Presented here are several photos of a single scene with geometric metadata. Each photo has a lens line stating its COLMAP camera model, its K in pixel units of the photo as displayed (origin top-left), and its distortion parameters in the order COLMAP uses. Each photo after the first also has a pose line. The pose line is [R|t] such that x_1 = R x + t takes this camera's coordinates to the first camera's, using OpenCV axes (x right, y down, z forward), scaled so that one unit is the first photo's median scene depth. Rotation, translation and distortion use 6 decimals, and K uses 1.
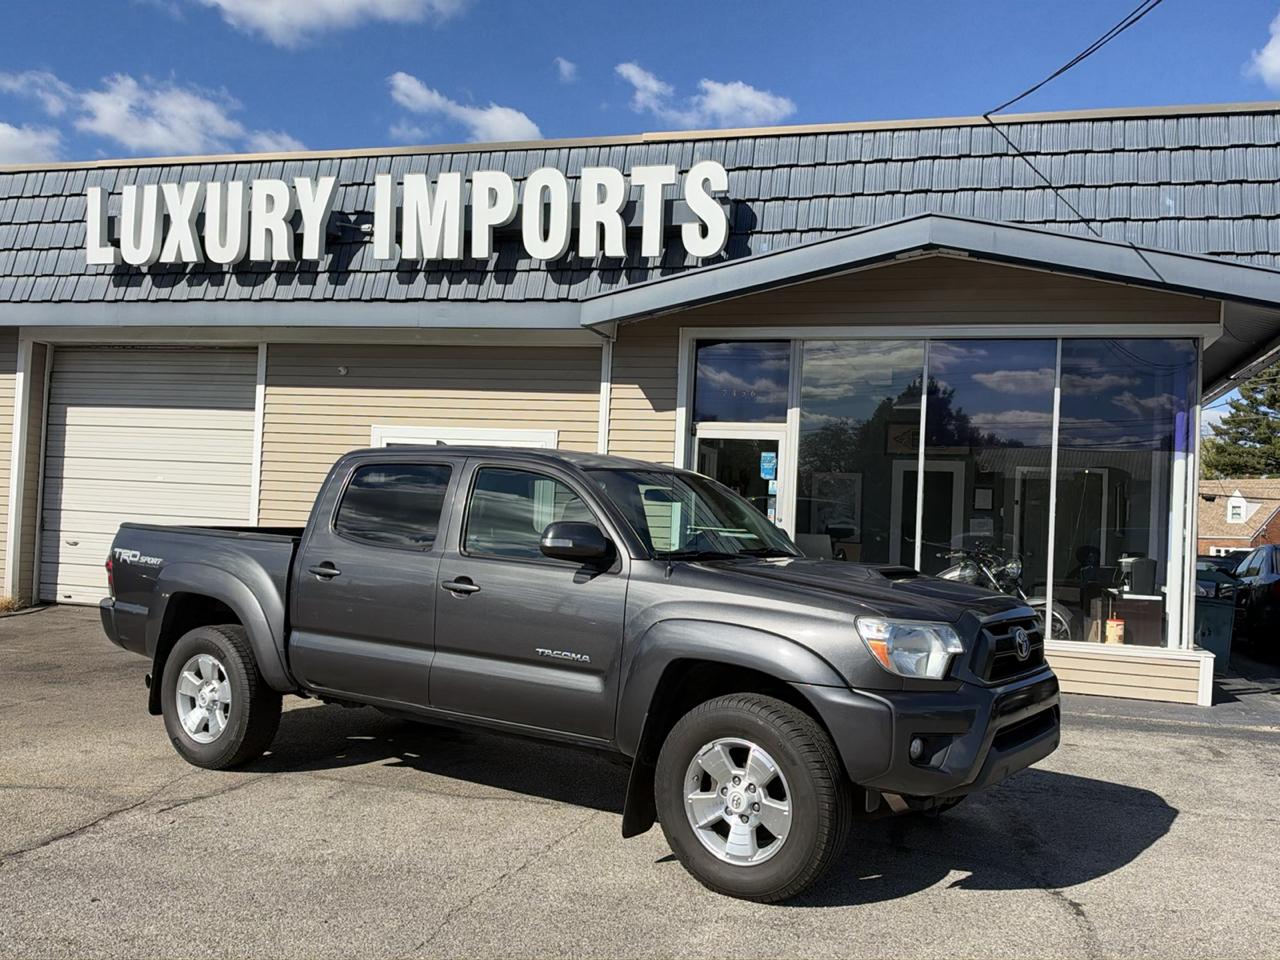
lens RADIAL K [[1153.8, 0, 638.2], [0, 1153.8, 495.9], [0, 0, 1]] dist [0.197270, -0.453845]
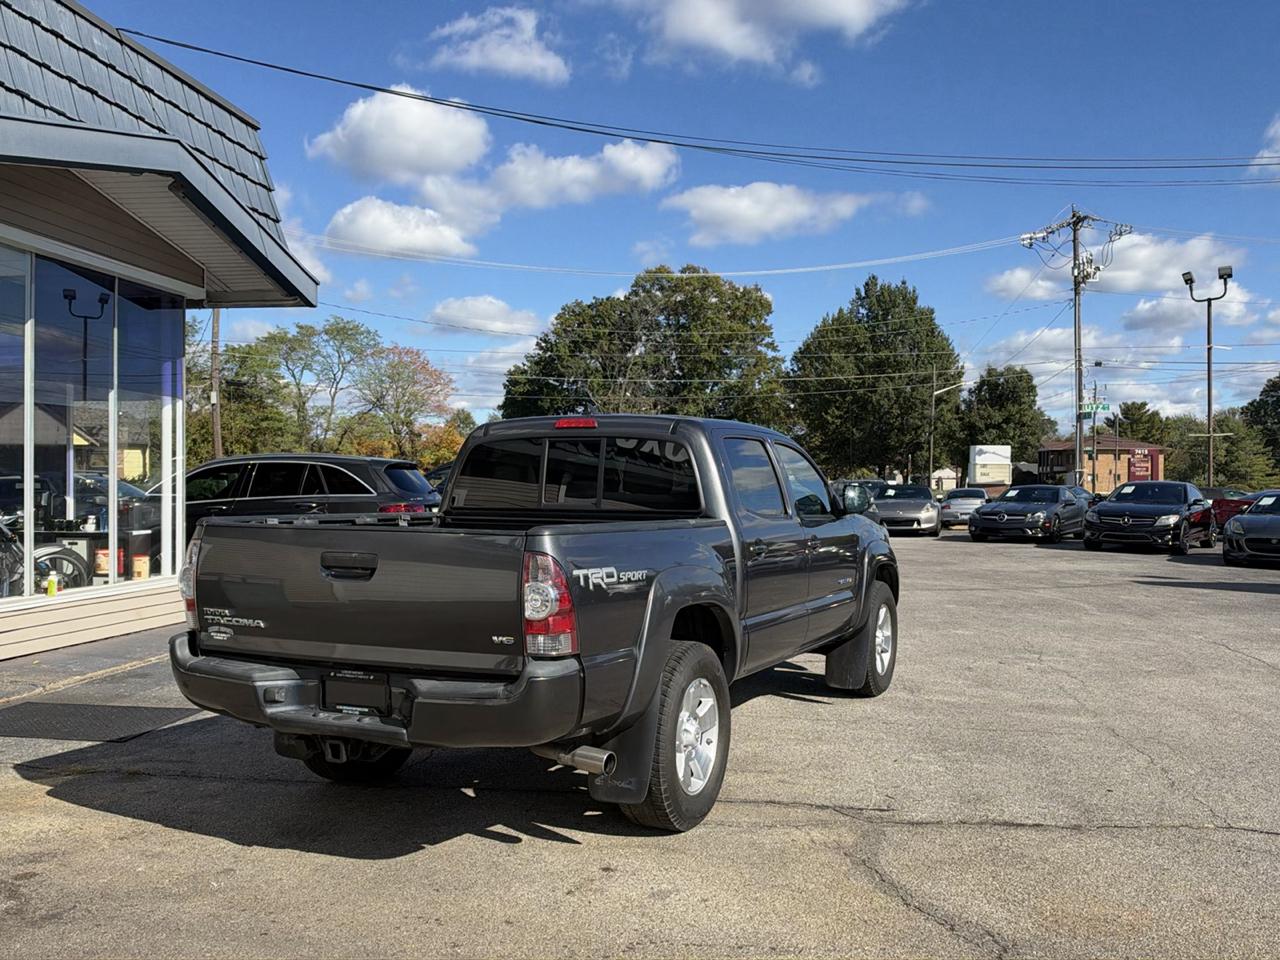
lens RADIAL K [[1153.8, 0, 638.2], [0, 1153.8, 495.9], [0, 0, 1]] dist [0.197270, -0.453845]
pose [[-0.150319, -0.058293, 0.986918, -0.650248], [-0.026997, 0.998130, 0.054843, -0.016069], [-0.988269, -0.018399, -0.151611, 0.676127]]
